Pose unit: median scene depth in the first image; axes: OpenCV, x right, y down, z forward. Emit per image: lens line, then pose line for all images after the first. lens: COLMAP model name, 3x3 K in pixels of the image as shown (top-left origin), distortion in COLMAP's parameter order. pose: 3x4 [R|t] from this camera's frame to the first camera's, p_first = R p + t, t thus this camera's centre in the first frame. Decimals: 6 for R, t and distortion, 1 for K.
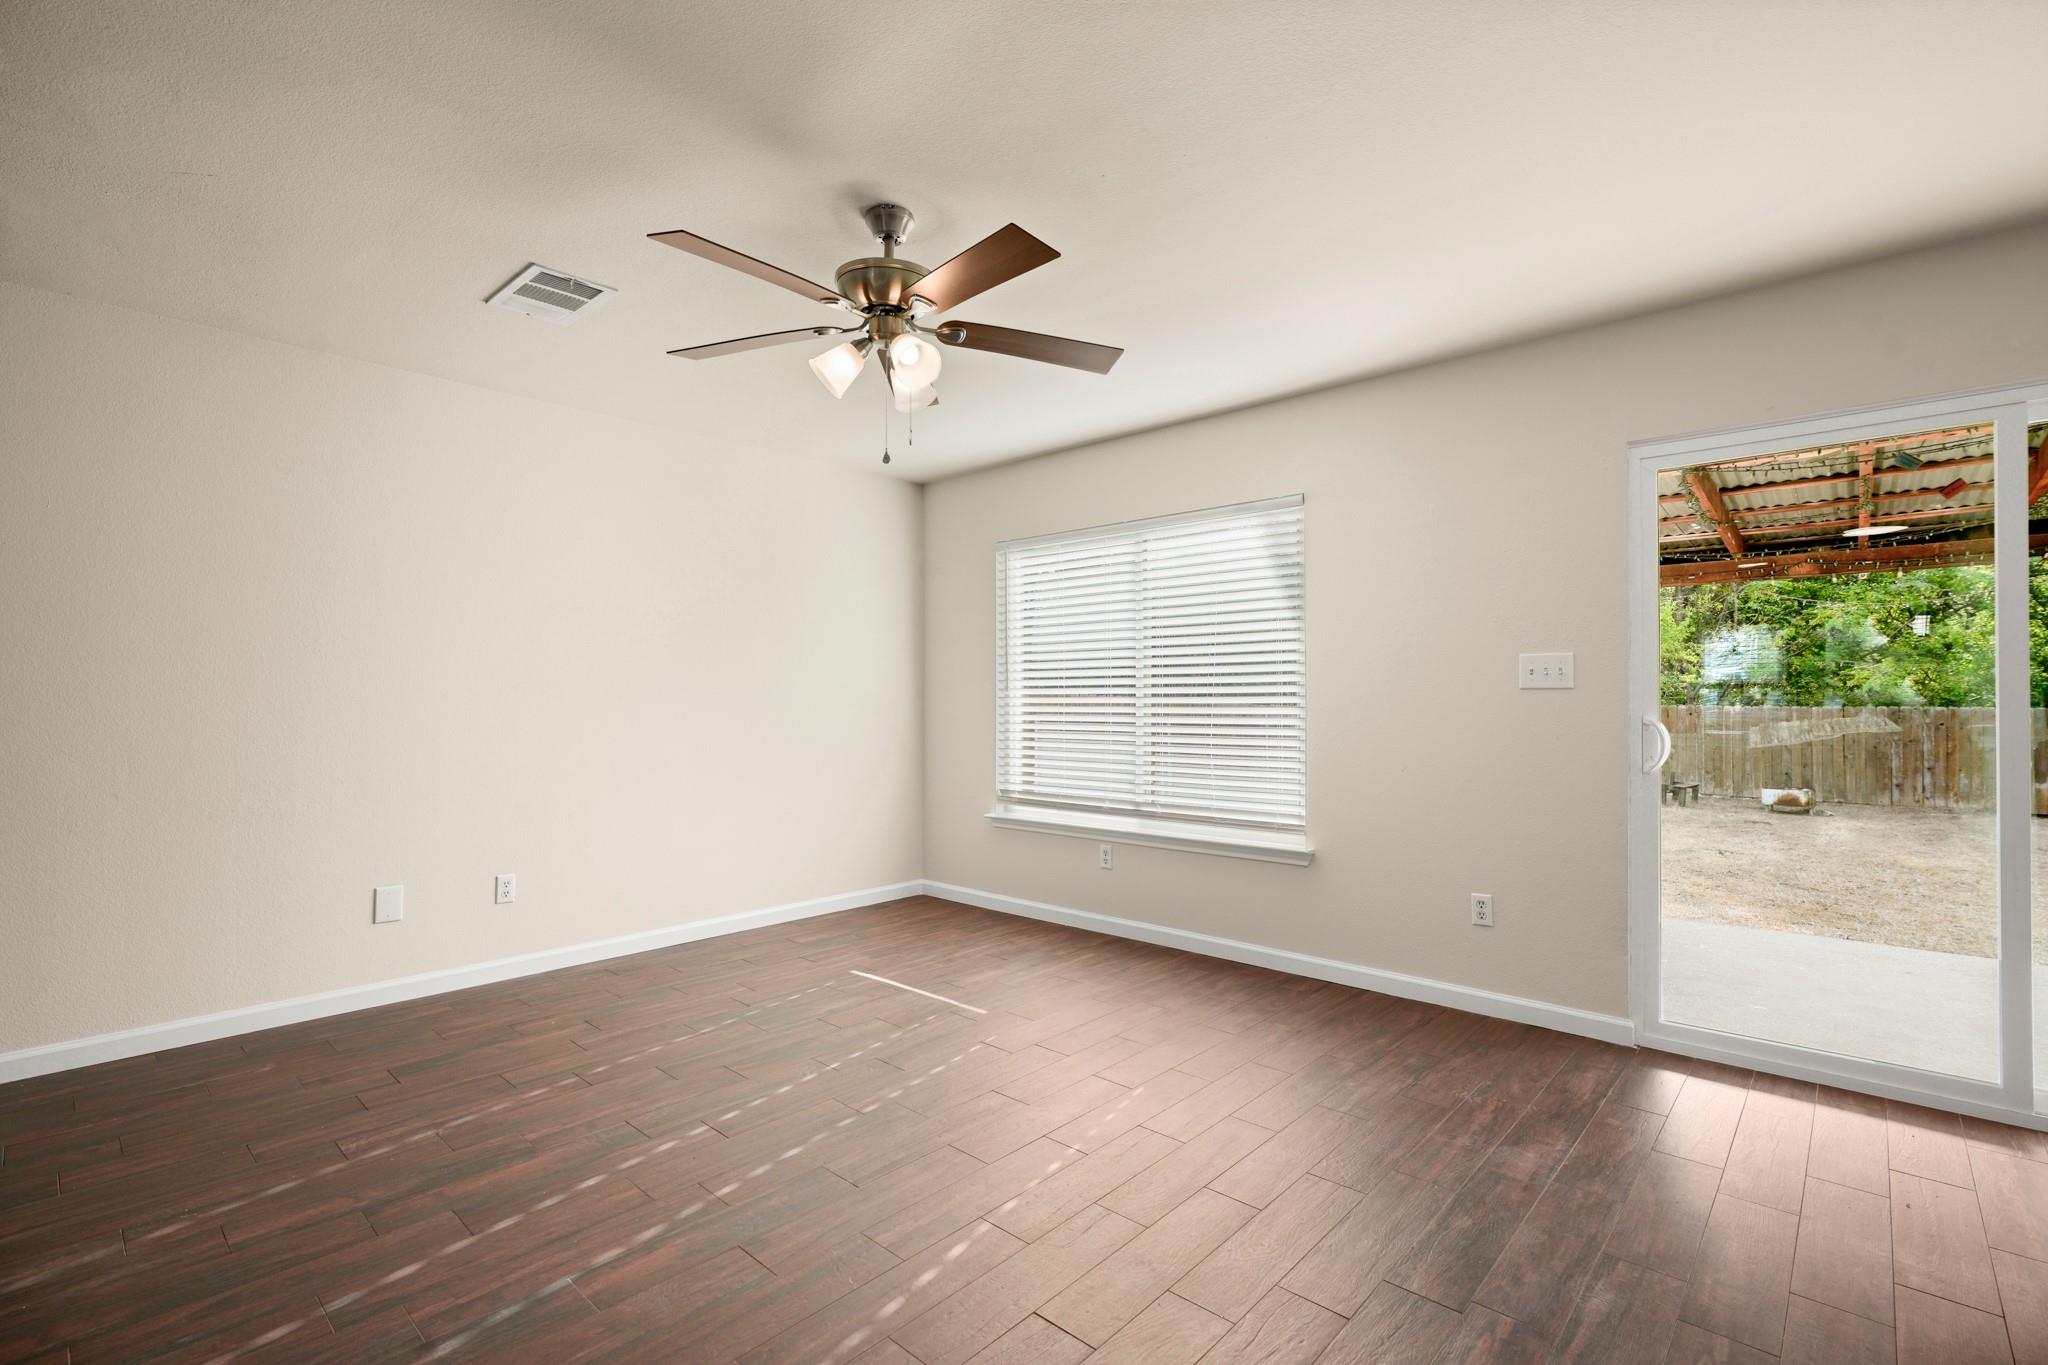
lens RADIAL K [[924.9, 0, 1027.2], [0, 924.9, 701.5], [0, 0, 1]] dist [-0.001876, -0.000258]
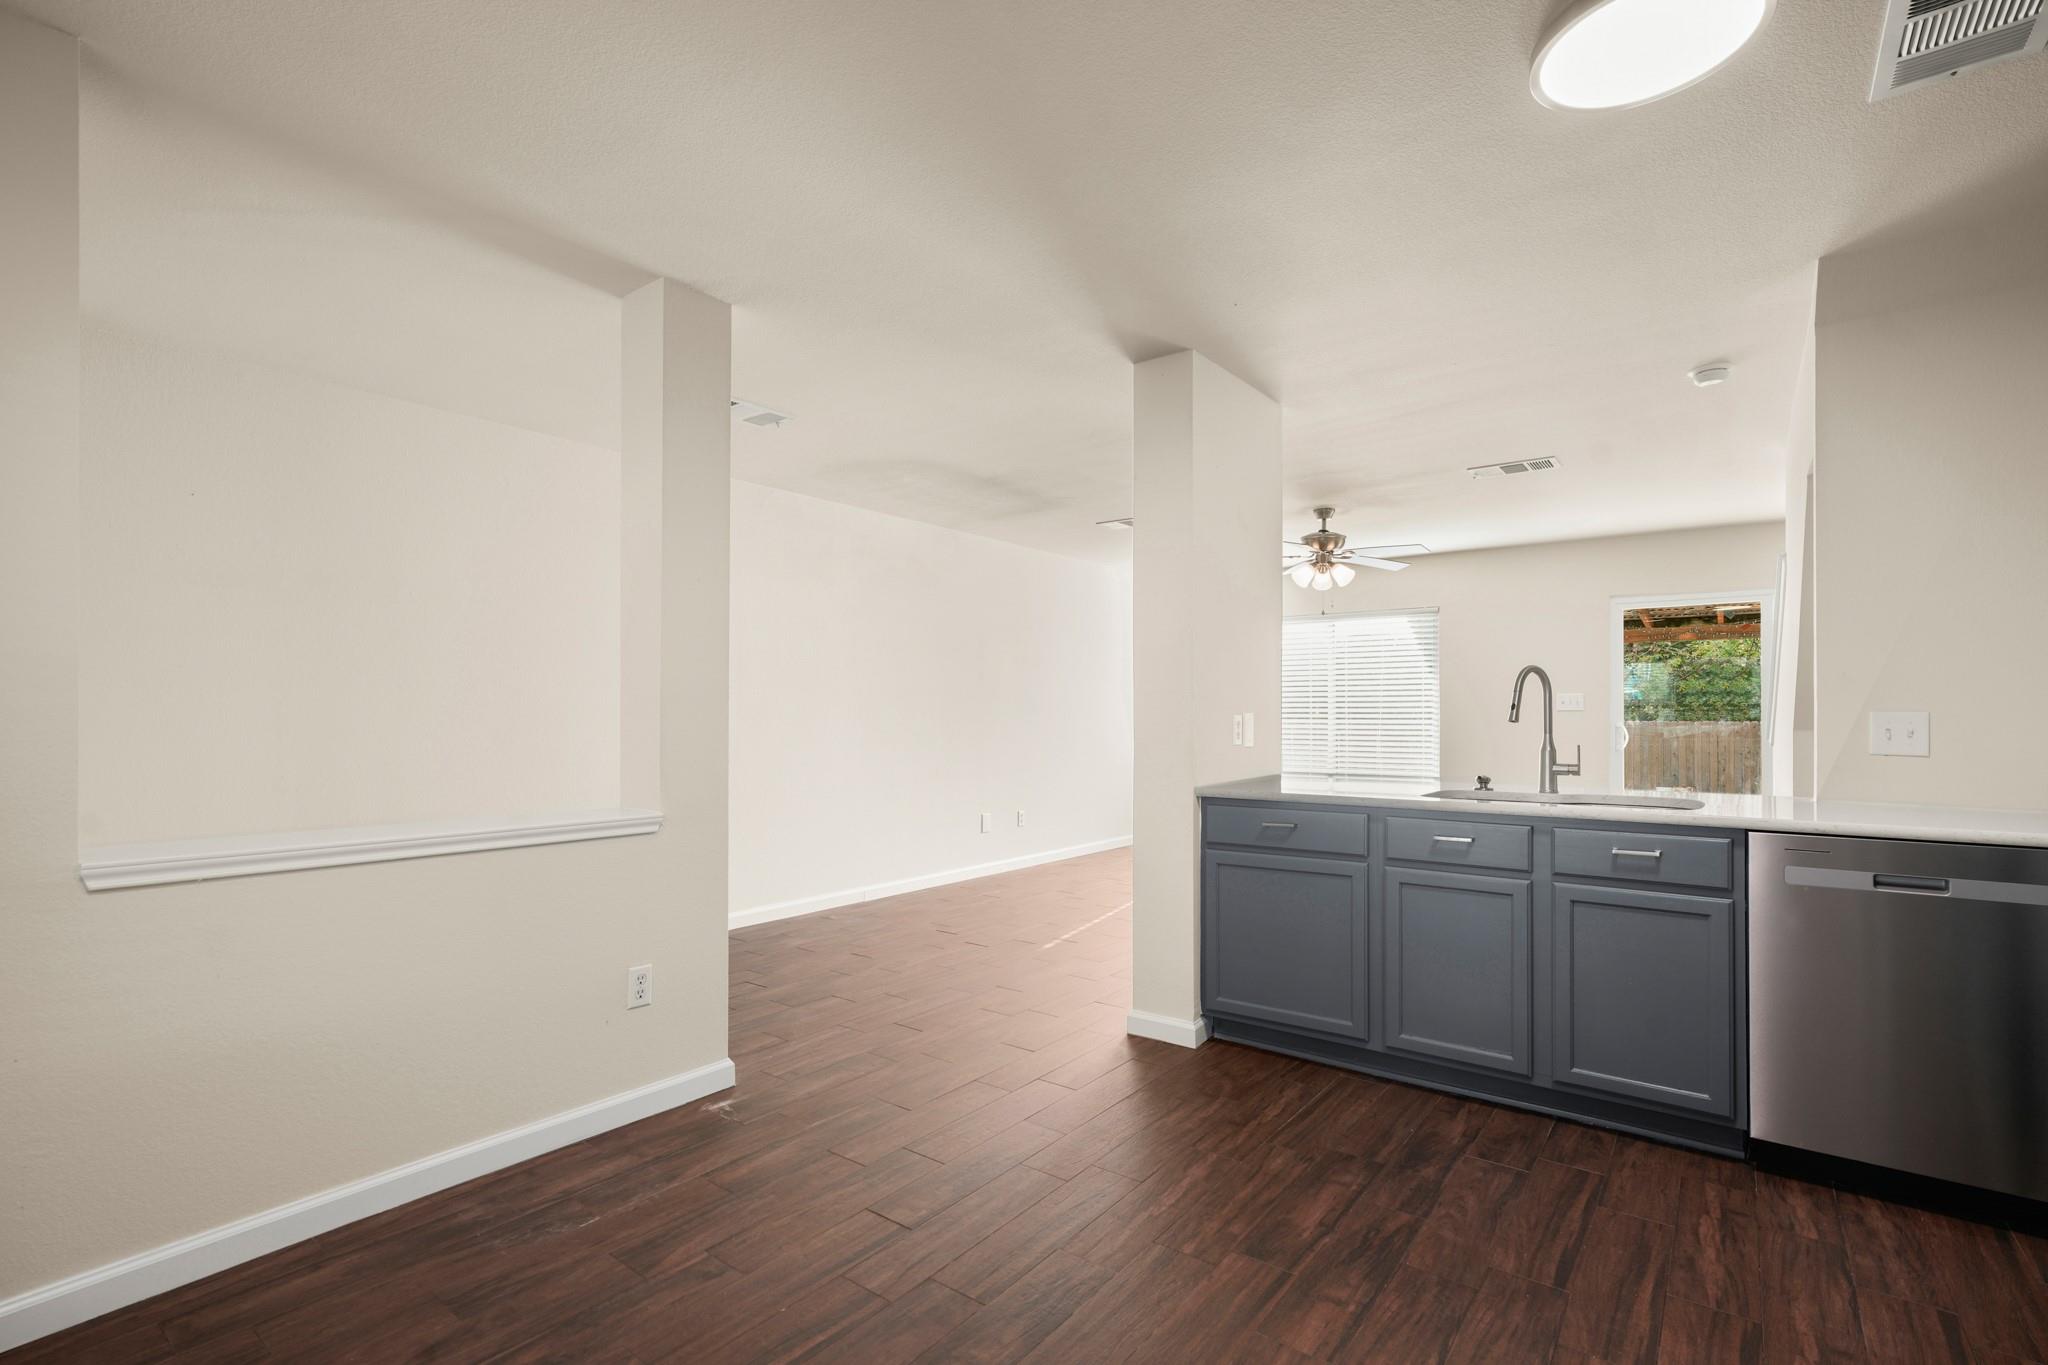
lens RADIAL K [[937.8, 0, 1016.3], [0, 937.8, 719.4], [0, 0, 1]] dist [-0.002924, -0.000050]
pose [[0.997046, -0.000149, 0.076802, -0.709572], [-0.000009, 0.999998, 0.002046, 0.001599], [-0.076802, -0.002040, 0.997044, -0.846239]]
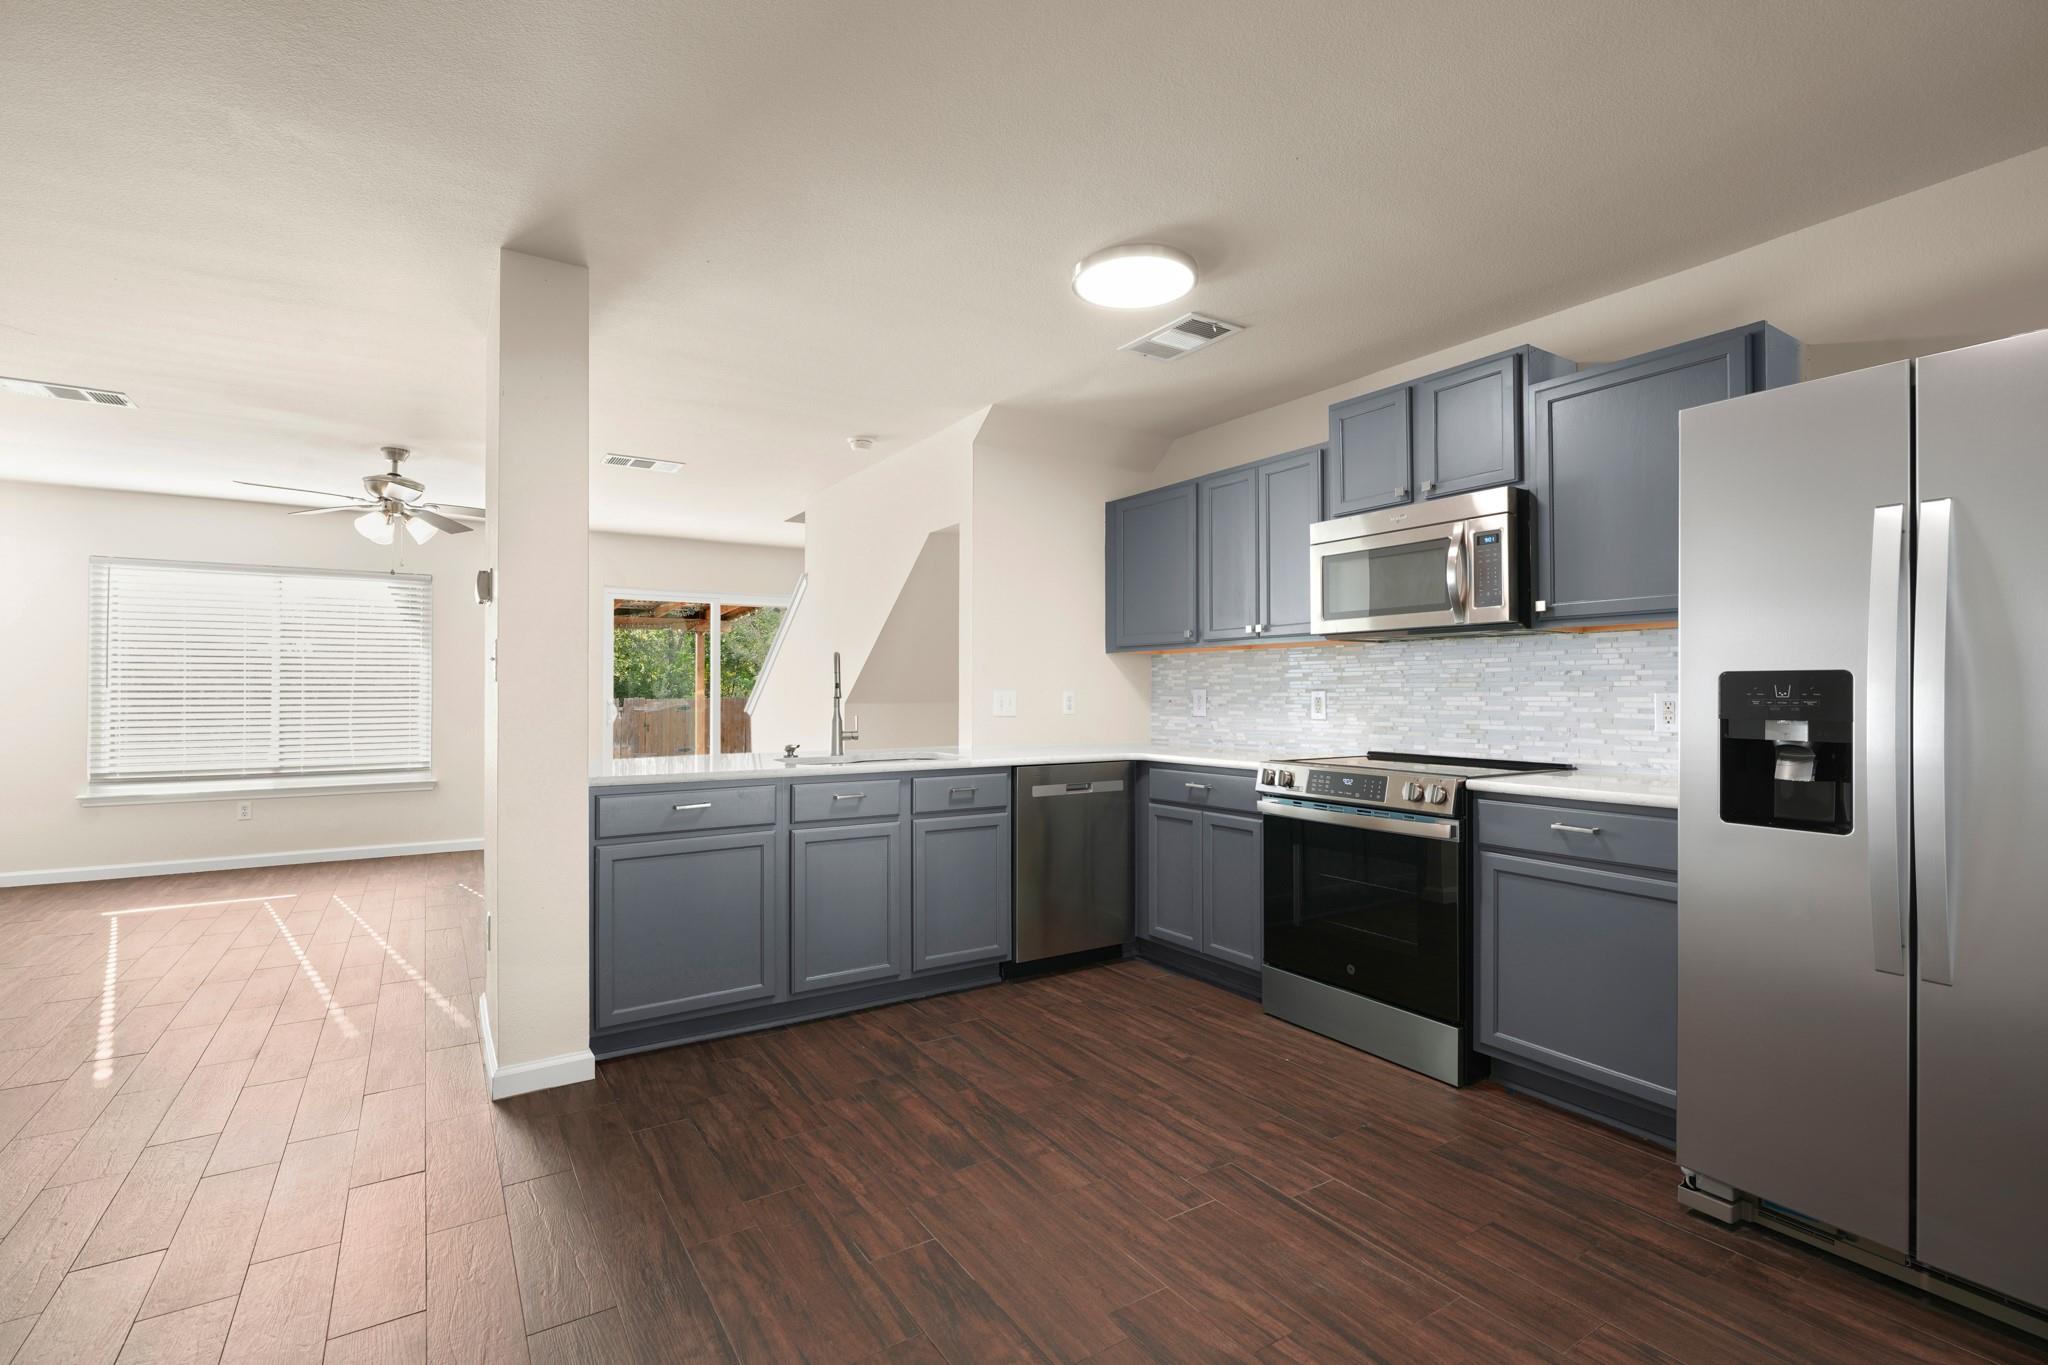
lens RADIAL K [[933.5, 0, 1023.6], [0, 933.5, 690.7], [0, 0, 1]] dist [-0.004362, 0.000091]
pose [[0.259534, -0.000844, 0.965734, -1.102389], [0.004463, 0.999990, -0.000325, -0.001456], [-0.965724, 0.004395, 0.259535, -0.529027]]
